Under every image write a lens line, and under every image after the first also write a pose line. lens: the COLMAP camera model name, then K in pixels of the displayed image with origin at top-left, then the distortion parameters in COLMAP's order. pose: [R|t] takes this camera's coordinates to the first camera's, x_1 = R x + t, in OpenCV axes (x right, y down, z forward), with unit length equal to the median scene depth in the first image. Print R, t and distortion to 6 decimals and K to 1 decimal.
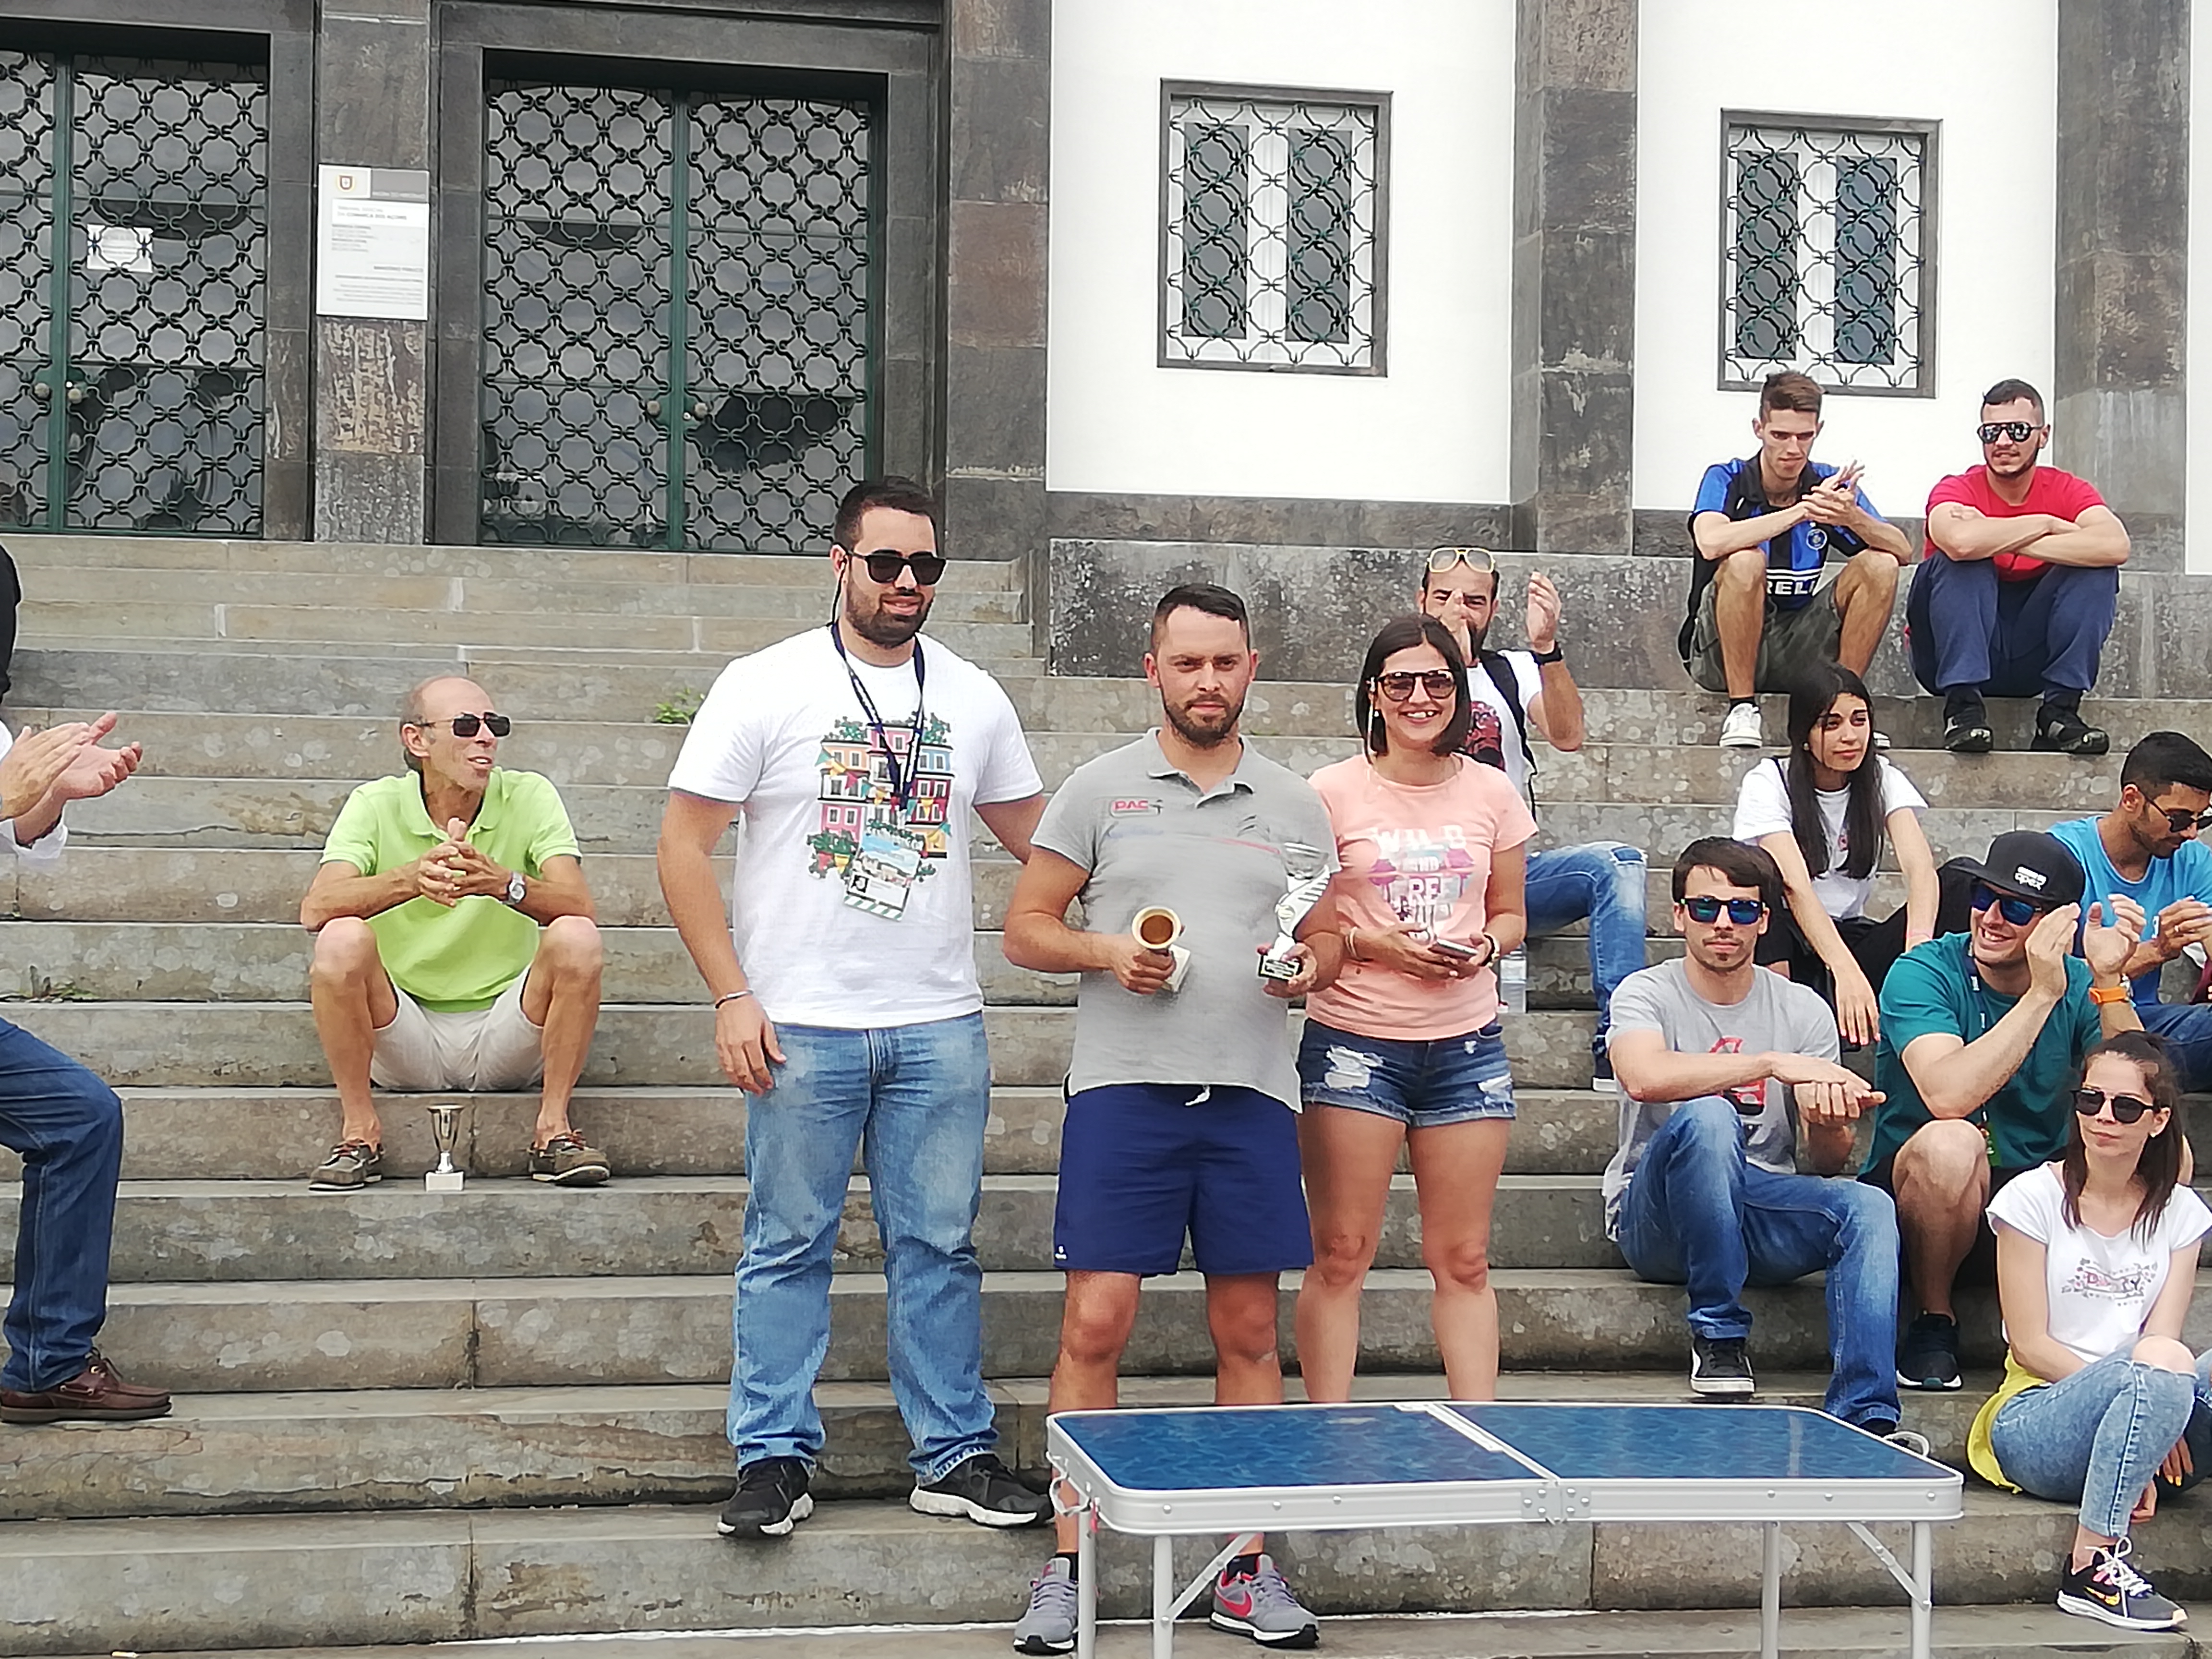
lens RADIAL K [[3551.6, 0, 1107.9], [0, 3551.6, 849.2], [0, 0, 1]] dist [0.134601, -0.323536]
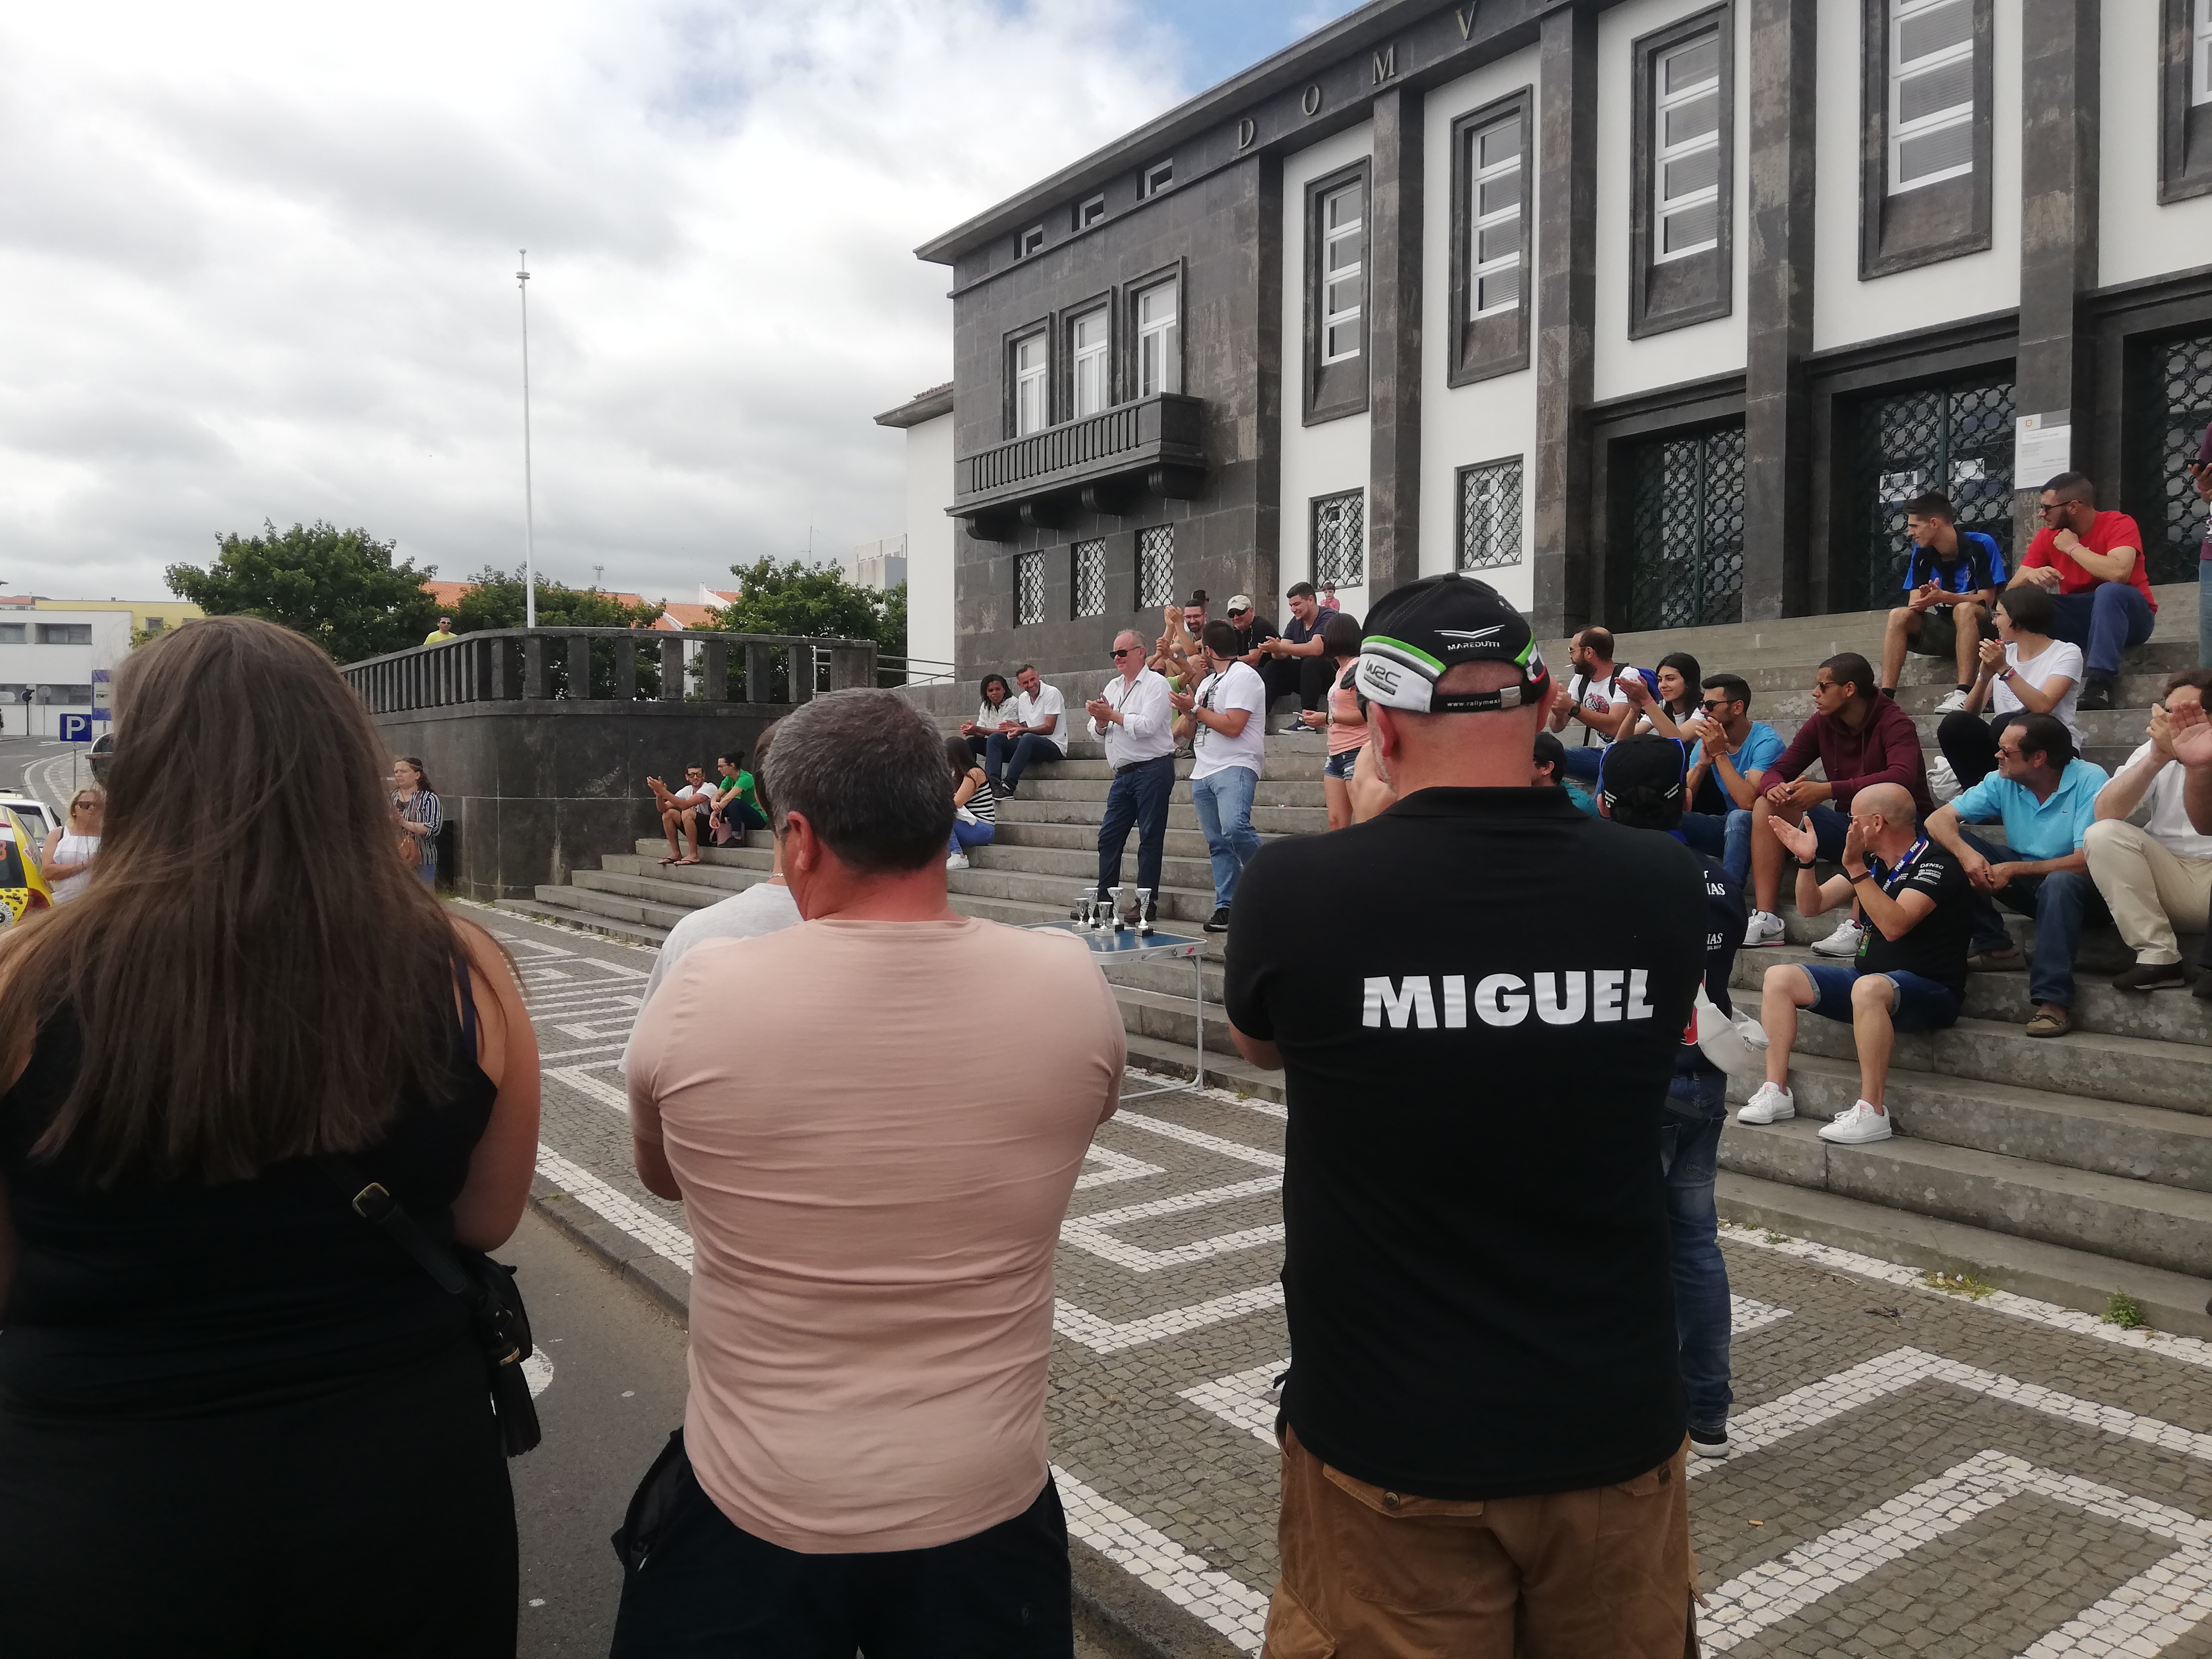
lens RADIAL K [[1659.1, 0, 1091.4], [0, 1659.1, 795.9], [0, 0, 1]] dist [0.091775, -0.124440]
pose [[0.396033, 0.003443, -0.918230, 0.471845], [0.022124, 0.999667, 0.013290, 0.002296], [0.917970, -0.025579, 0.395825, 0.120949]]
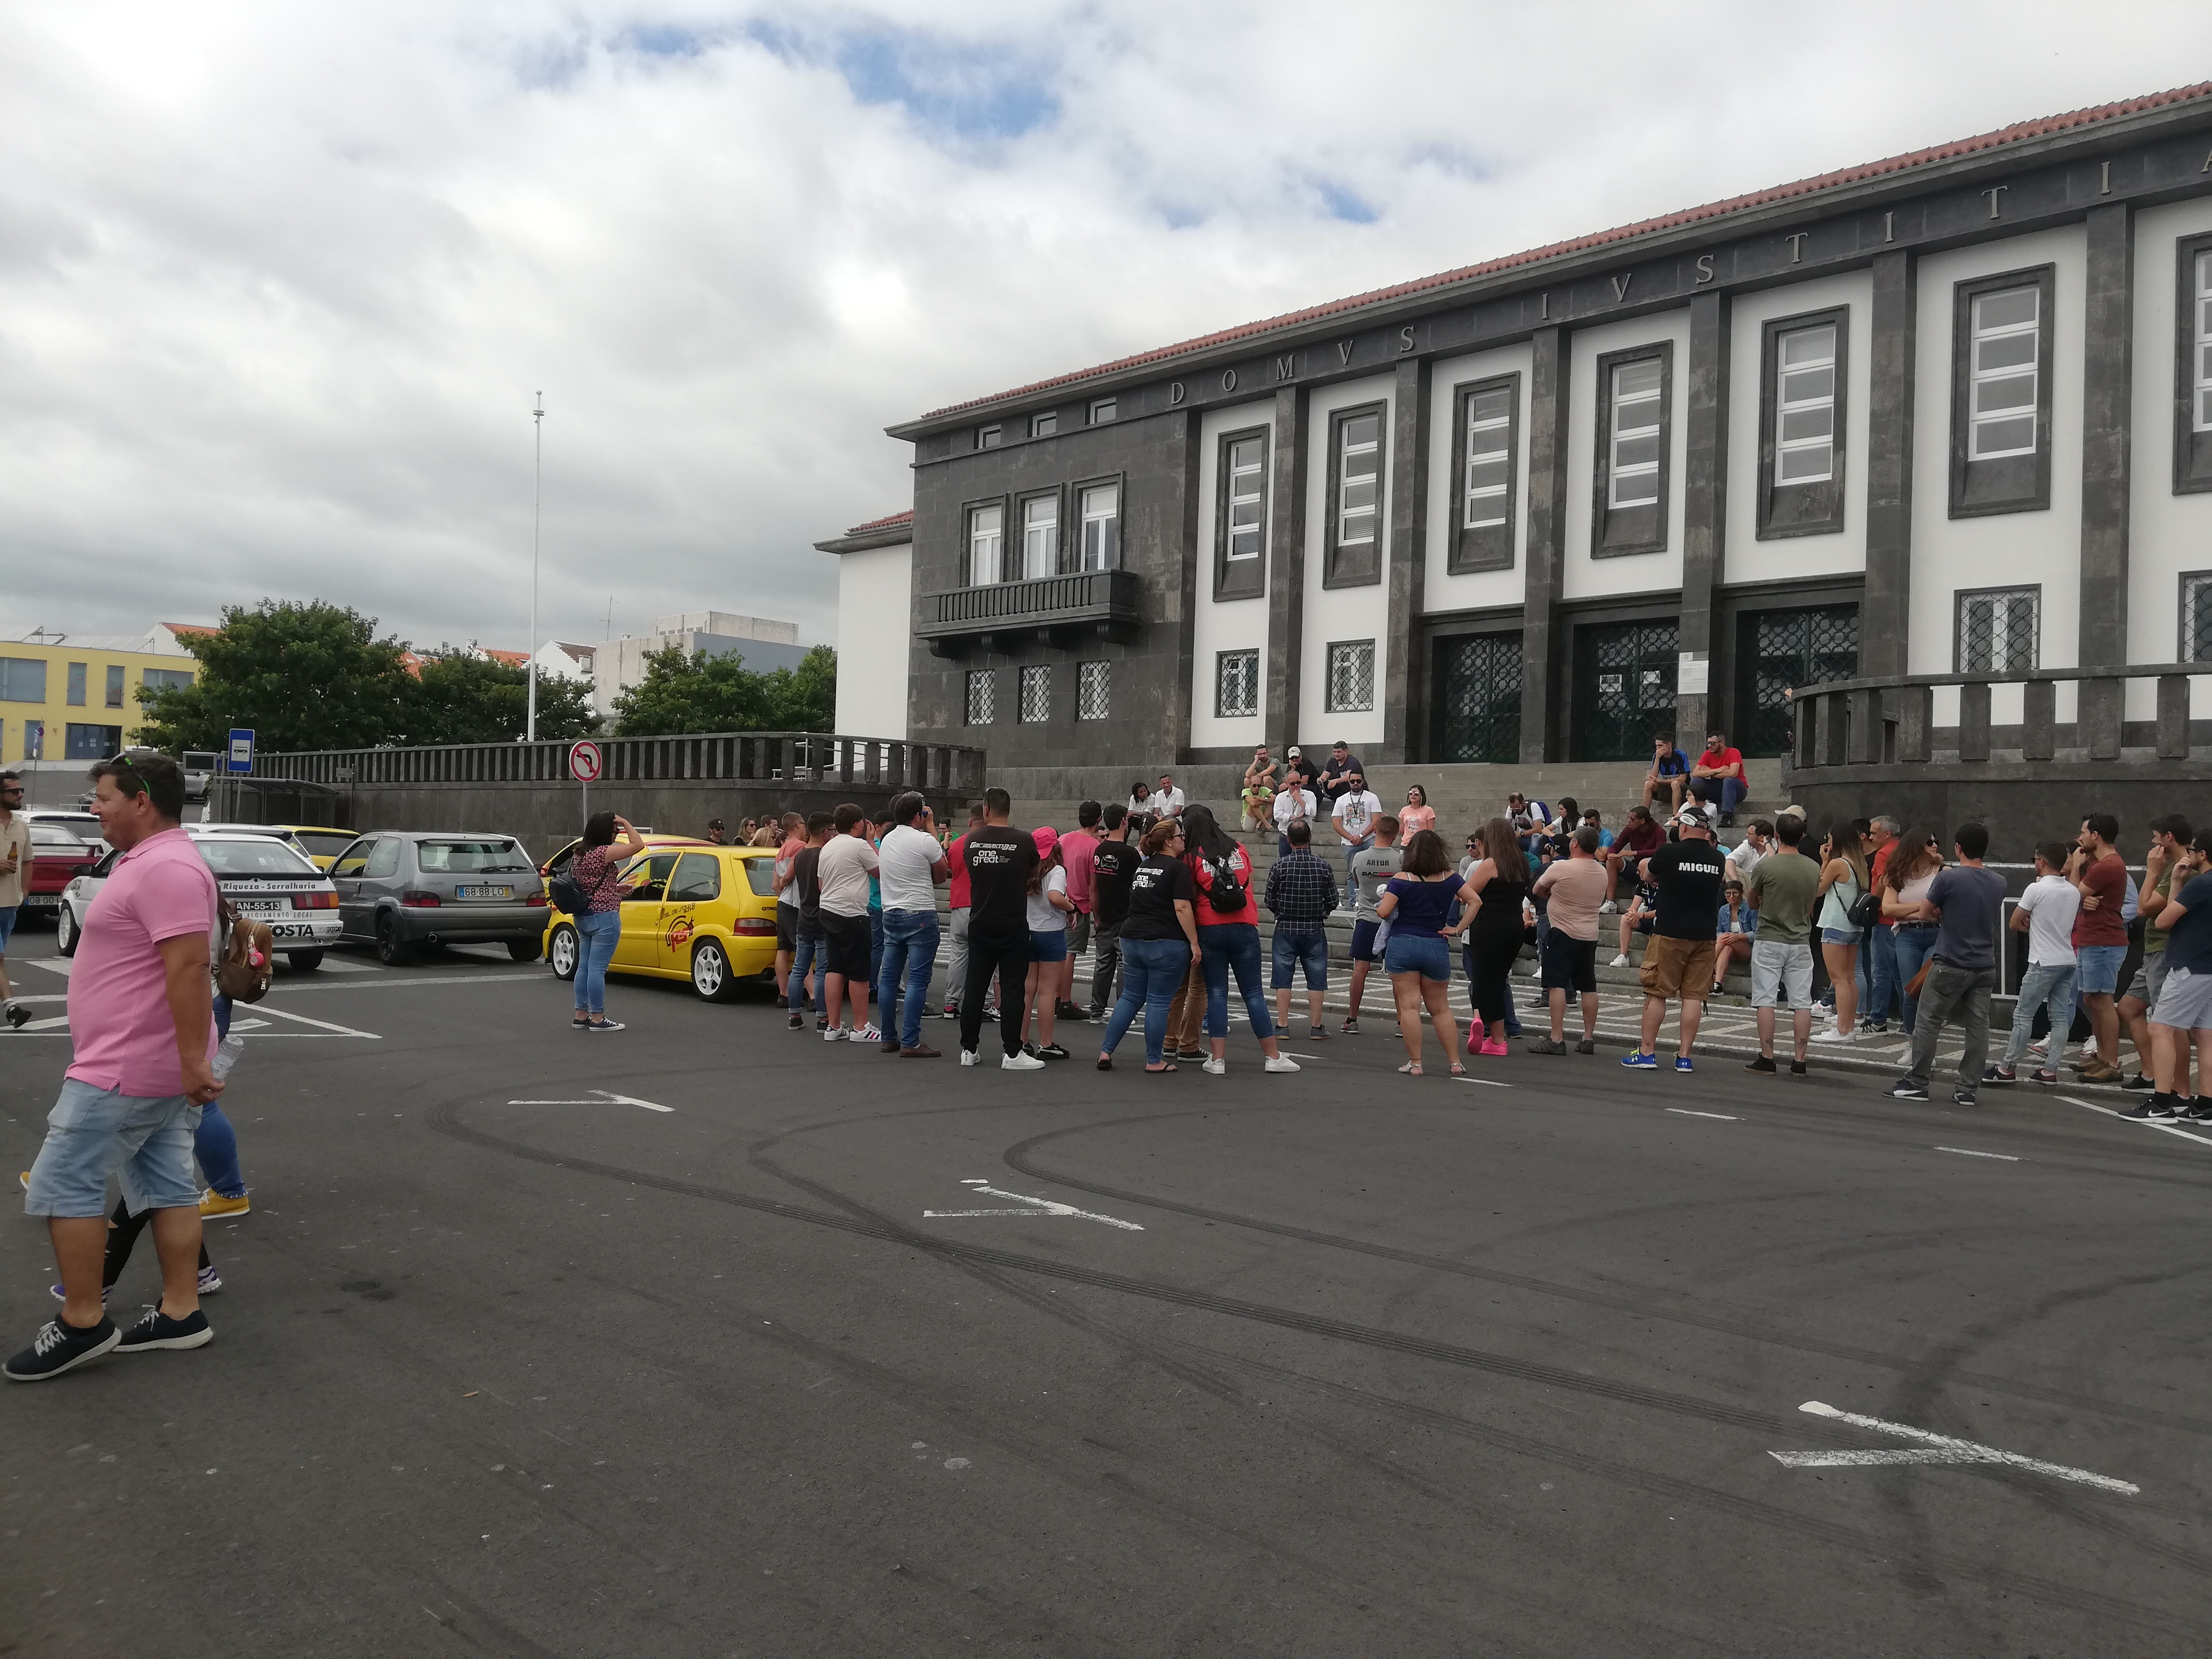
lens RADIAL K [[1651.1, 0, 1103.8], [0, 1651.1, 826.6], [0, 0, 1]] dist [0.093407, -0.150436]
pose [[0.566189, -0.002439, -0.824272, 0.850185], [-0.009026, 0.999917, -0.009158, 0.004516], [0.824226, 0.012625, 0.566120, -0.431899]]
